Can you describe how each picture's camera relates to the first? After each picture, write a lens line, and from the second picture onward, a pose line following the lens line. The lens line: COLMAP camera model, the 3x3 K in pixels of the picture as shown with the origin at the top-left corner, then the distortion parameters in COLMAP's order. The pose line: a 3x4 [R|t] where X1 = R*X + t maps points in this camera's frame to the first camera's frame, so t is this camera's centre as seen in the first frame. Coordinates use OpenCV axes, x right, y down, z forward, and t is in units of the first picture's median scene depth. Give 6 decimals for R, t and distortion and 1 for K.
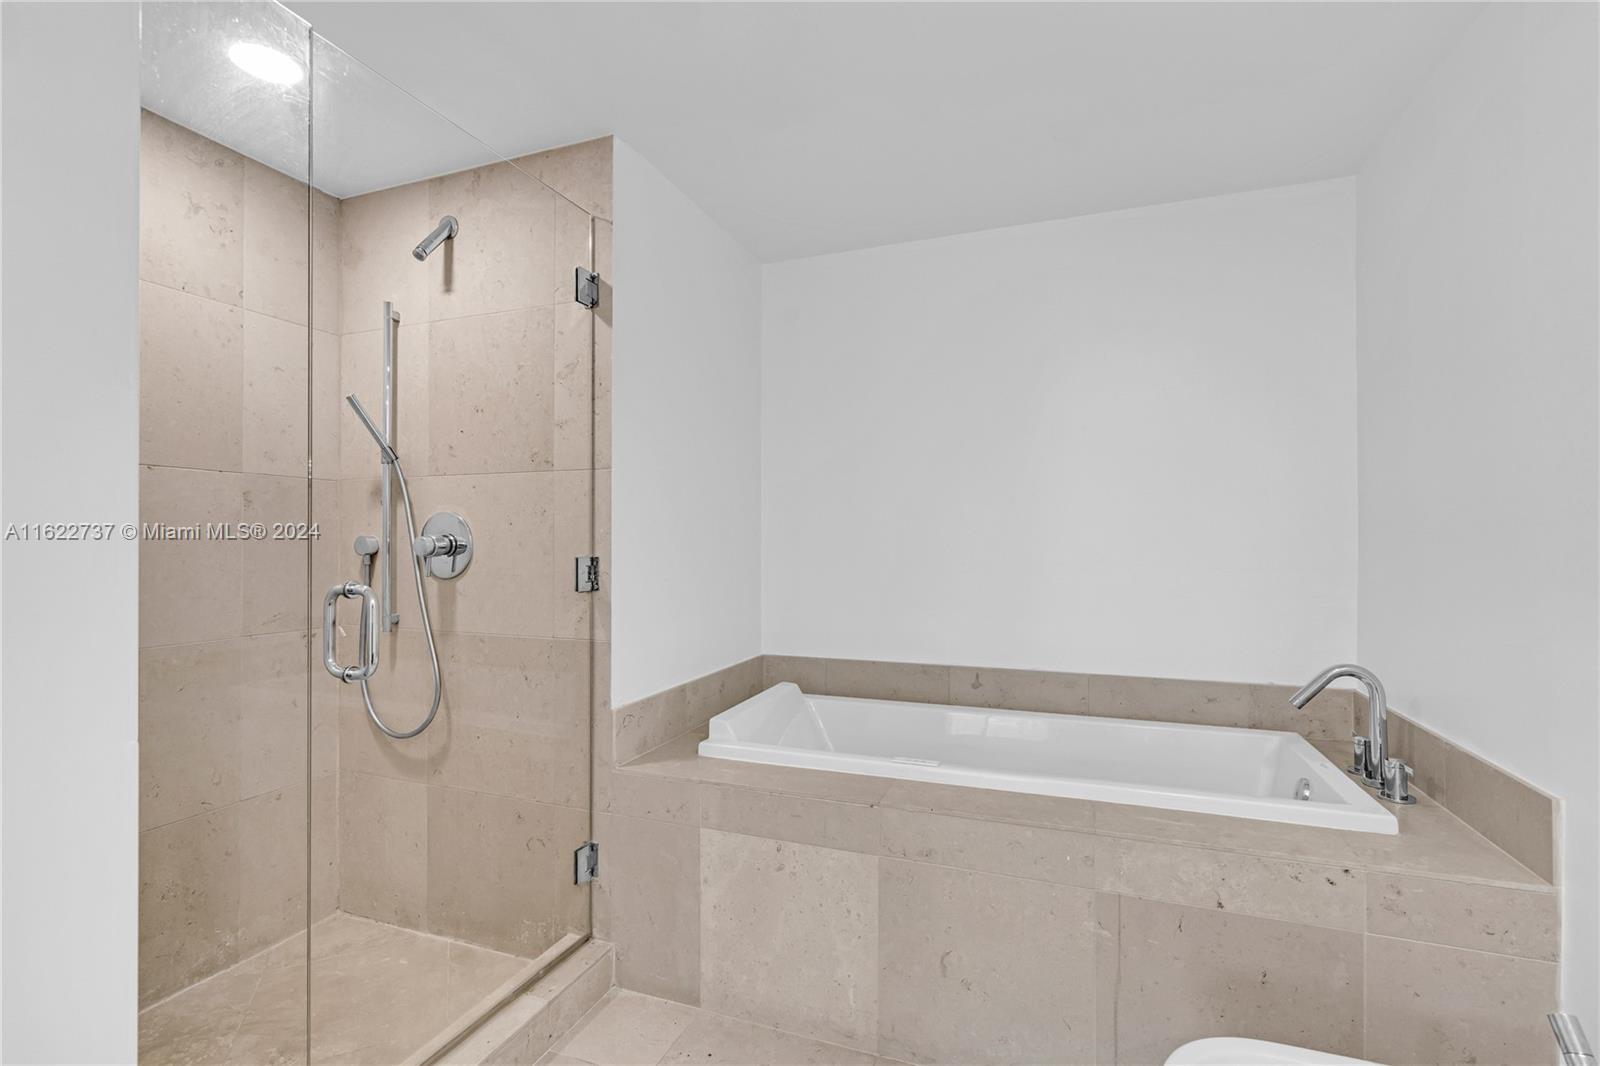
lens RADIAL K [[739.9, 0, 783.0], [0, 739.9, 539.3], [0, 0, 1]] dist [-0.001416, 0.000409]
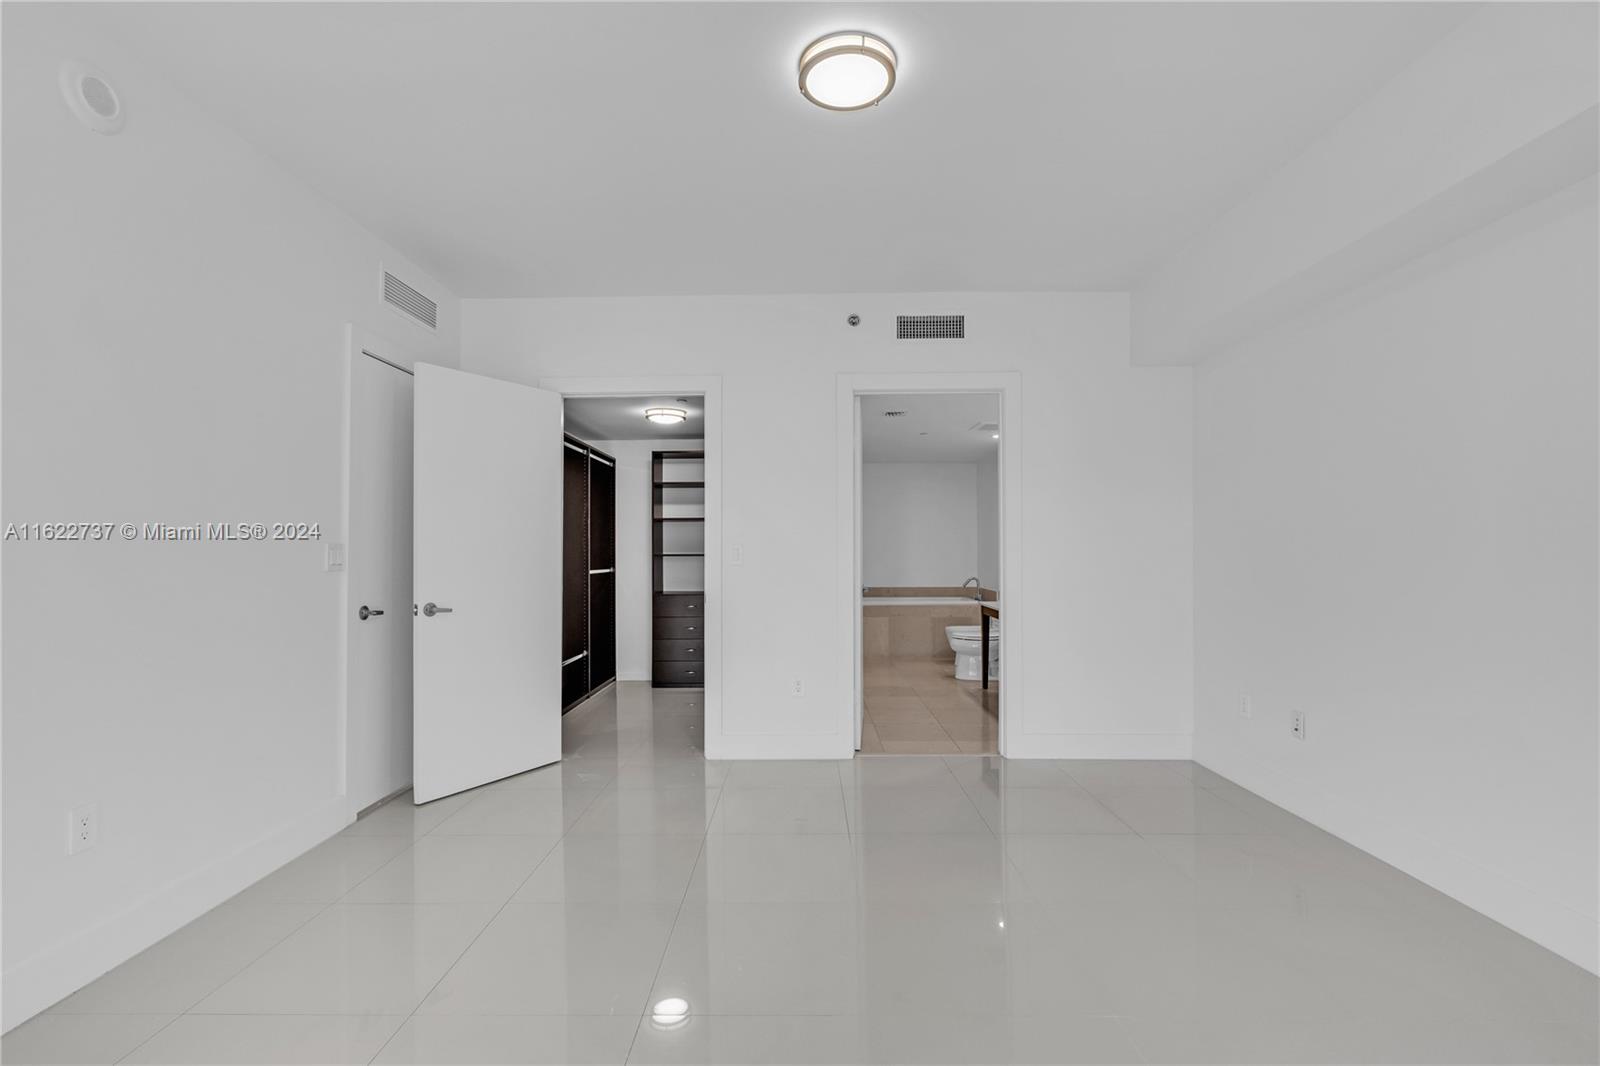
lens RADIAL K [[736.1, 0, 792.7], [0, 736.1, 545.0], [0, 0, 1]] dist [0.000720, 0.000836]
pose [[0.936113, -0.001810, 0.351696, -1.851517], [0.002532, 0.999996, -0.001591, -0.031292], [-0.351691, 0.002380, 0.936113, -2.823787]]
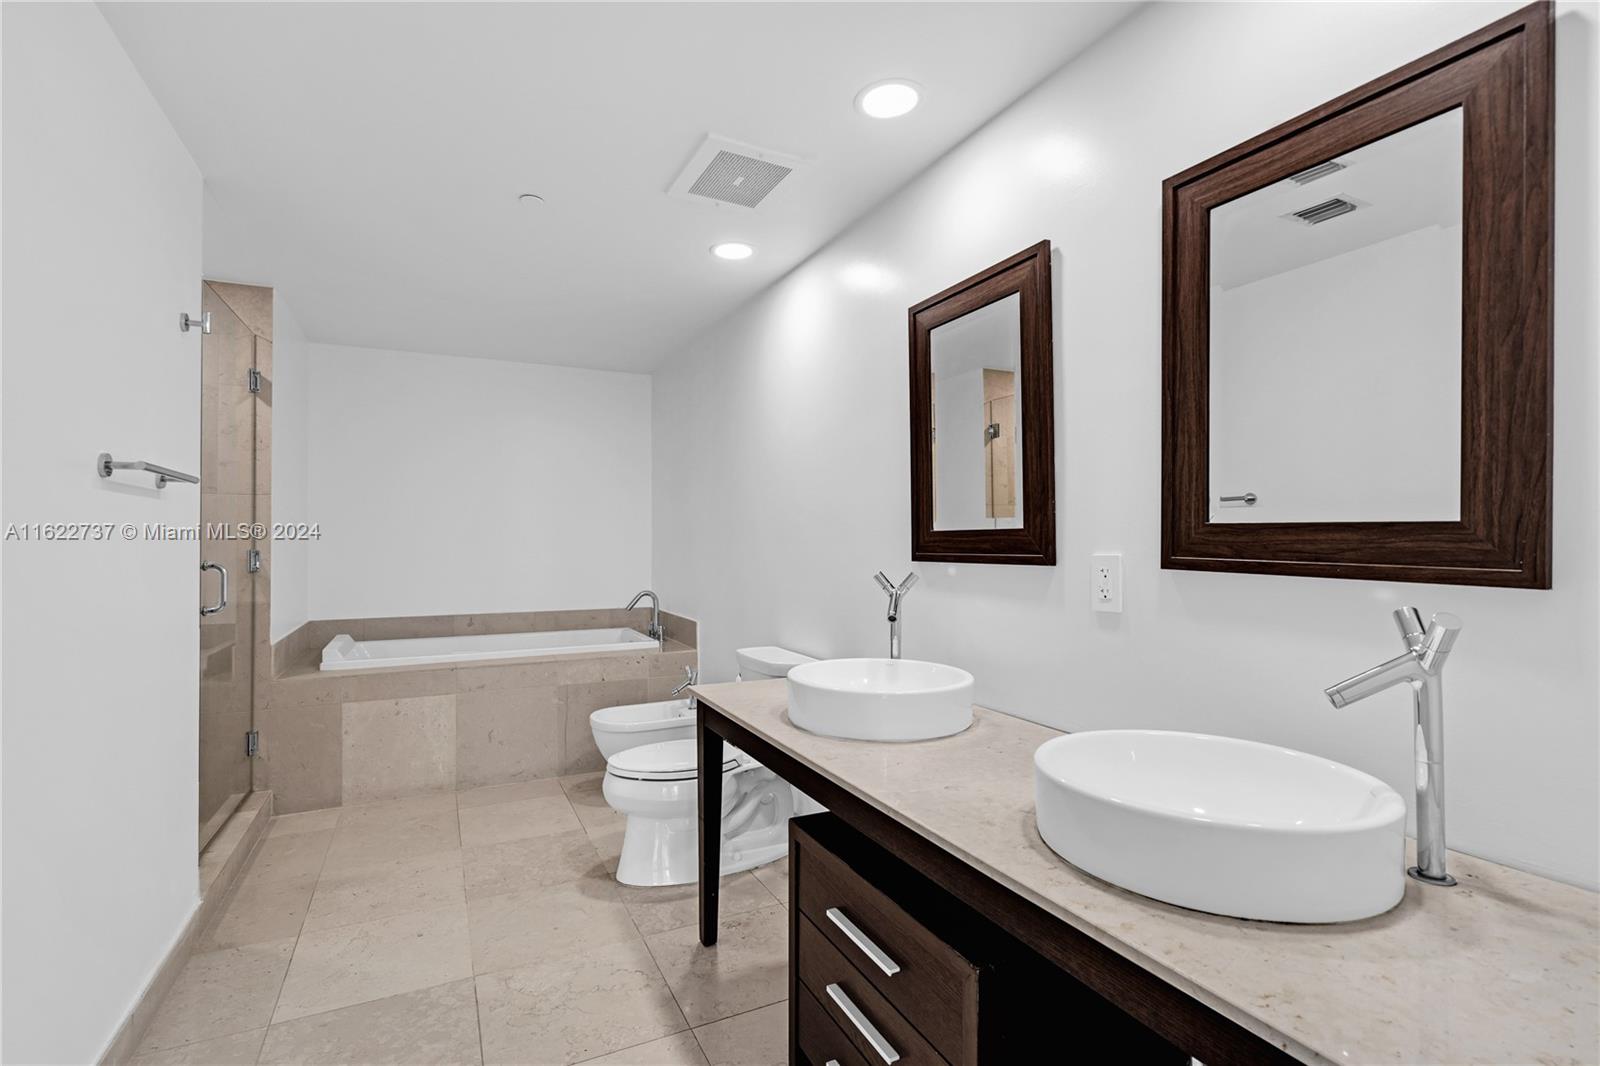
lens RADIAL K [[739.9, 0, 783.0], [0, 739.9, 539.3], [0, 0, 1]] dist [-0.001416, 0.000409]
pose [[0.687570, 0.000482, 0.726118, -0.635022], [-0.001161, 0.999999, 0.000435, -0.000927], [-0.726117, -0.001142, 0.687570, -0.917452]]
